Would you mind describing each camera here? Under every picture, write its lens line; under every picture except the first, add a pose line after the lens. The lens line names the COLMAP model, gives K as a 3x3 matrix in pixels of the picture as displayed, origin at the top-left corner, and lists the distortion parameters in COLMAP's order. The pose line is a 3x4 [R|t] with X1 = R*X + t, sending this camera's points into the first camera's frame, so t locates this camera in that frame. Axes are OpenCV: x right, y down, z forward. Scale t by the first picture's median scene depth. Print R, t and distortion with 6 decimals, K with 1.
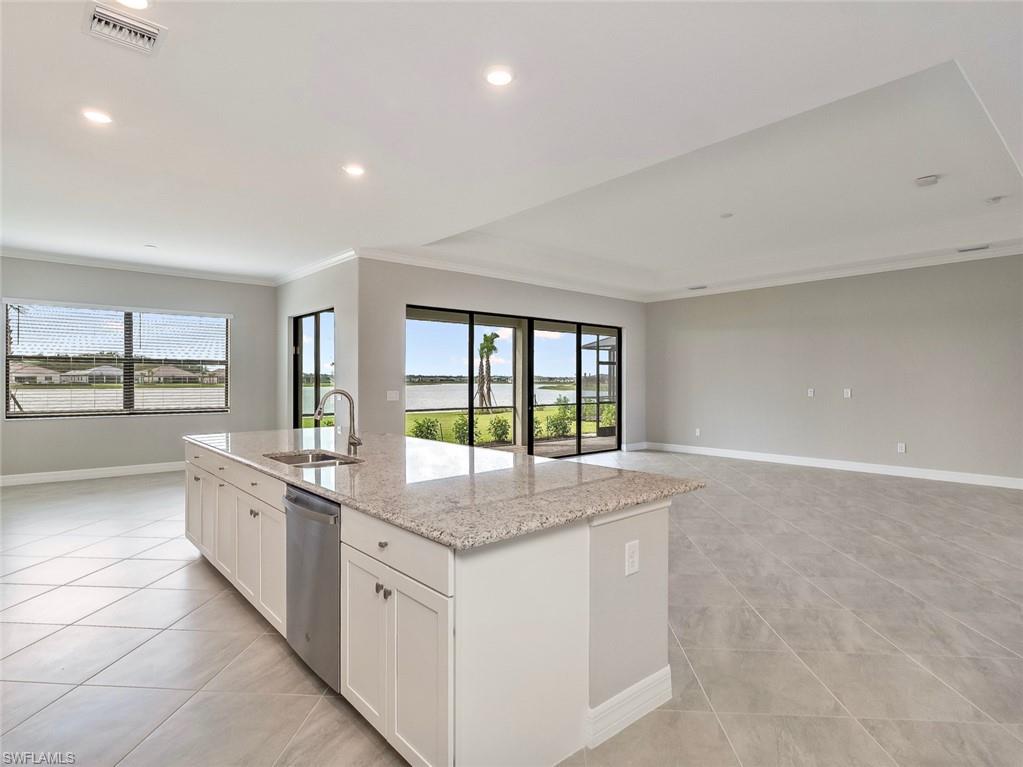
lens RADIAL K [[545.4, 0, 511.5], [0, 545.4, 383.5], [0, 0, 1]] dist [-0.008241, -0.000826]
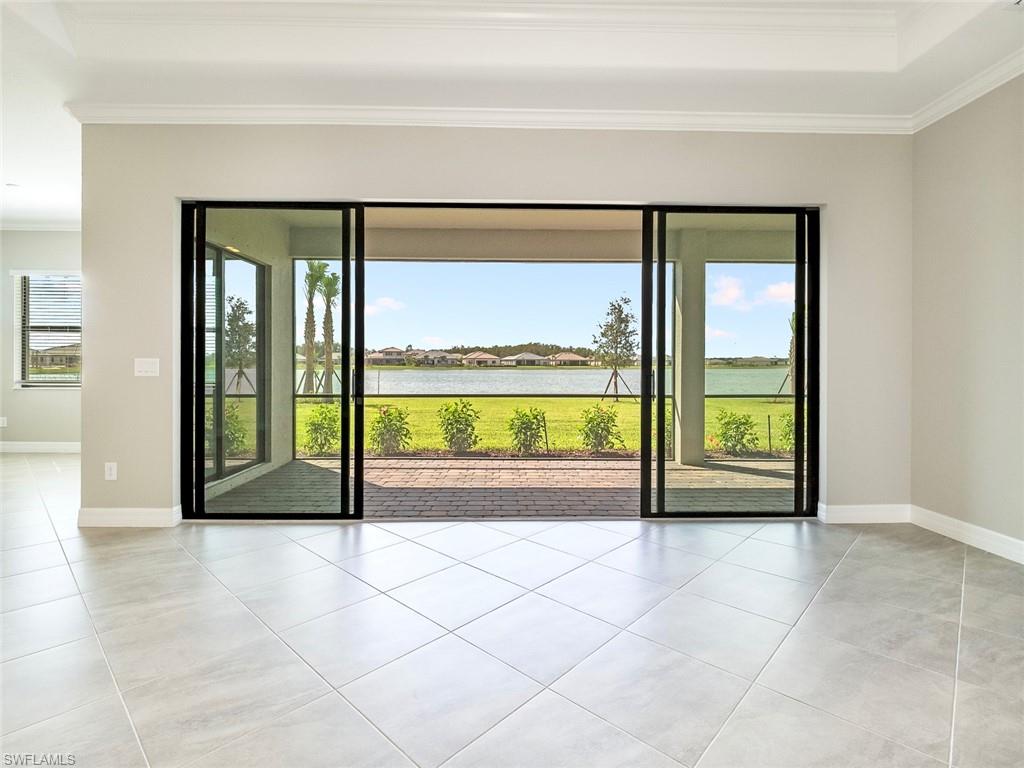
lens RADIAL K [[500.9, 0, 508.7], [0, 500.9, 365.3], [0, 0, 1]] dist [-0.000869, -0.000637]
pose [[0.767215, 0.001647, -0.641388, 0.257365], [-0.003255, 0.999994, -0.001325, 0.012792], [0.641381, 0.003104, 0.767216, 0.565511]]
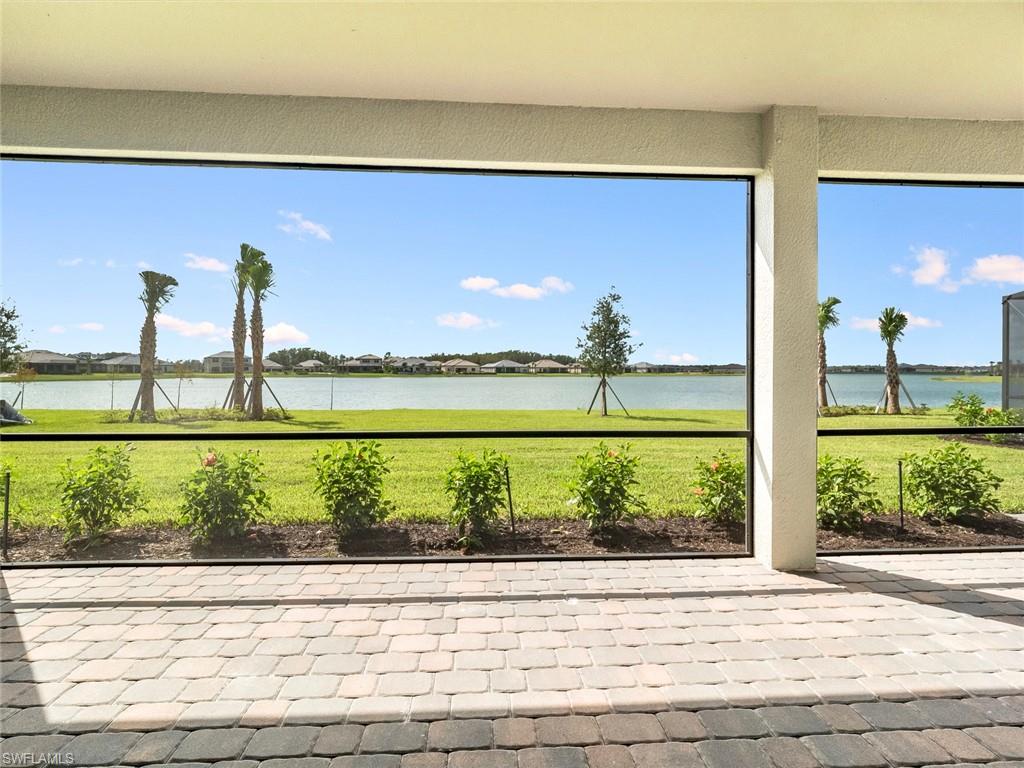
lens RADIAL K [[496.4, 0, 512.6], [0, 496.4, 374.2], [0, 0, 1]] dist [-0.000791, -0.000954]
pose [[0.796677, 0.002500, -0.604400, 0.080491], [-0.001971, 0.999997, 0.001539, 0.010685], [0.604402, -0.000035, 0.796679, 0.832421]]
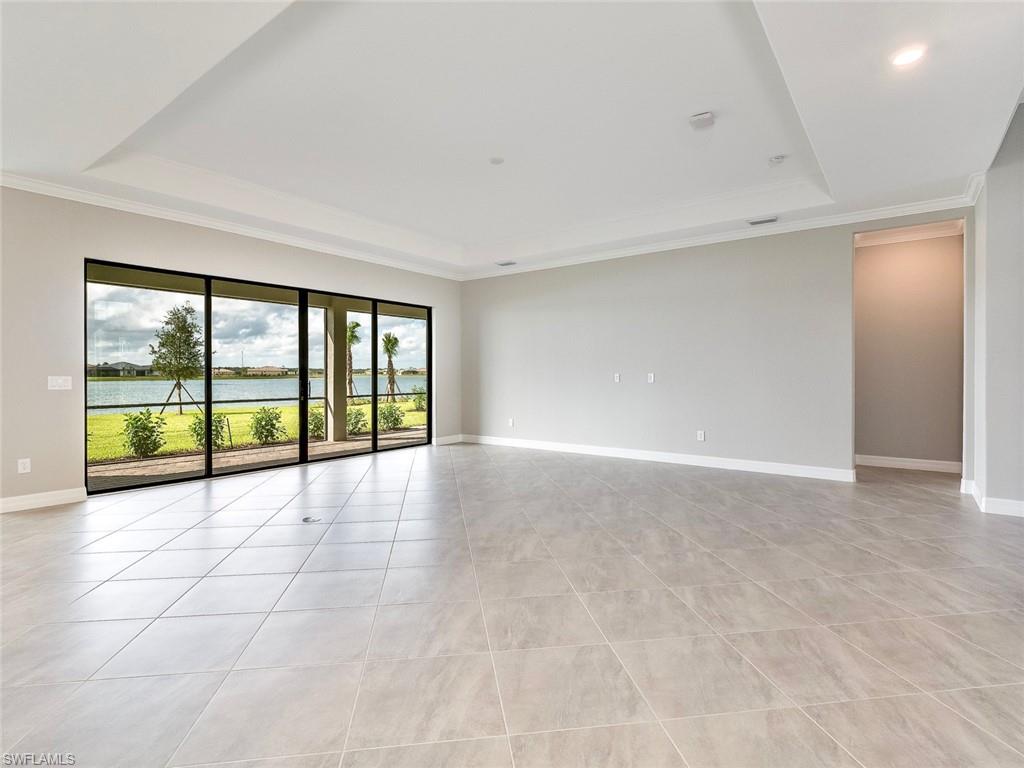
lens RADIAL K [[520.3, 0, 512.6], [0, 520.3, 373.0], [0, 0, 1]] dist [-0.005636, -0.000228]
pose [[0.977995, -0.003024, 0.208608, 0.150355], [0.004070, 0.999981, -0.004585, 0.009494], [-0.208590, 0.005333, 0.977989, 0.134255]]
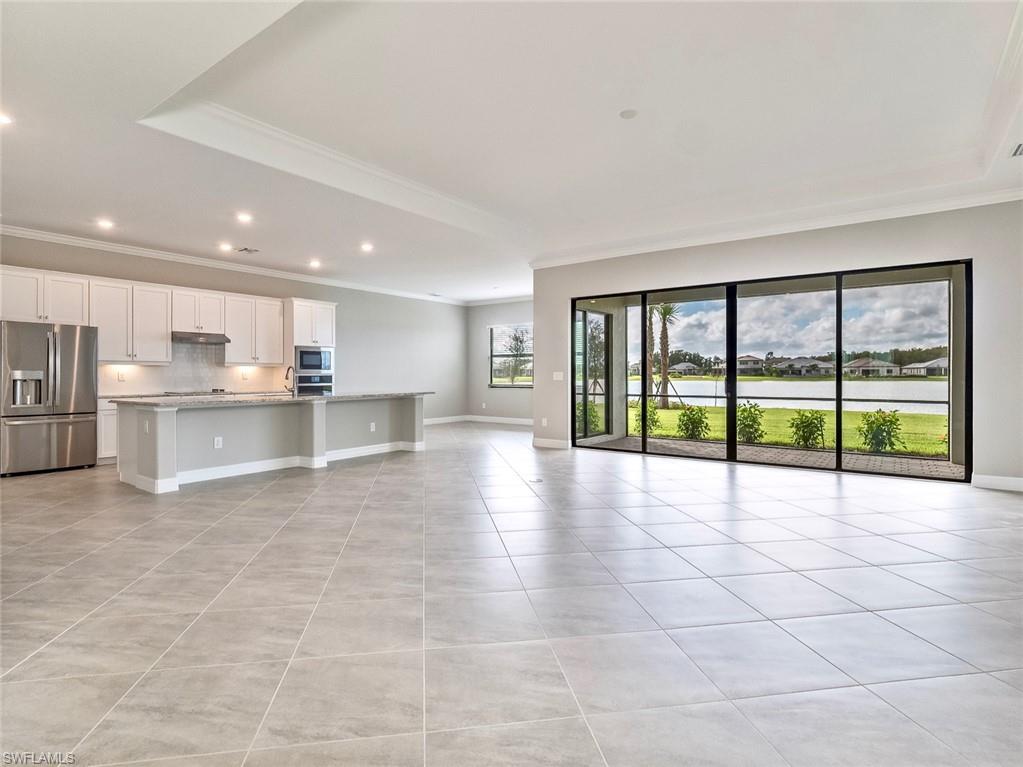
lens RADIAL K [[536.8, 0, 506.2], [0, 536.8, 377.6], [0, 0, 1]] dist [0.002673, -0.000116]
pose [[0.217019, 0.002597, -0.976164, 0.613634], [-0.000295, 0.999997, 0.002595, 0.014214], [0.976167, -0.000276, 0.217019, 0.420535]]
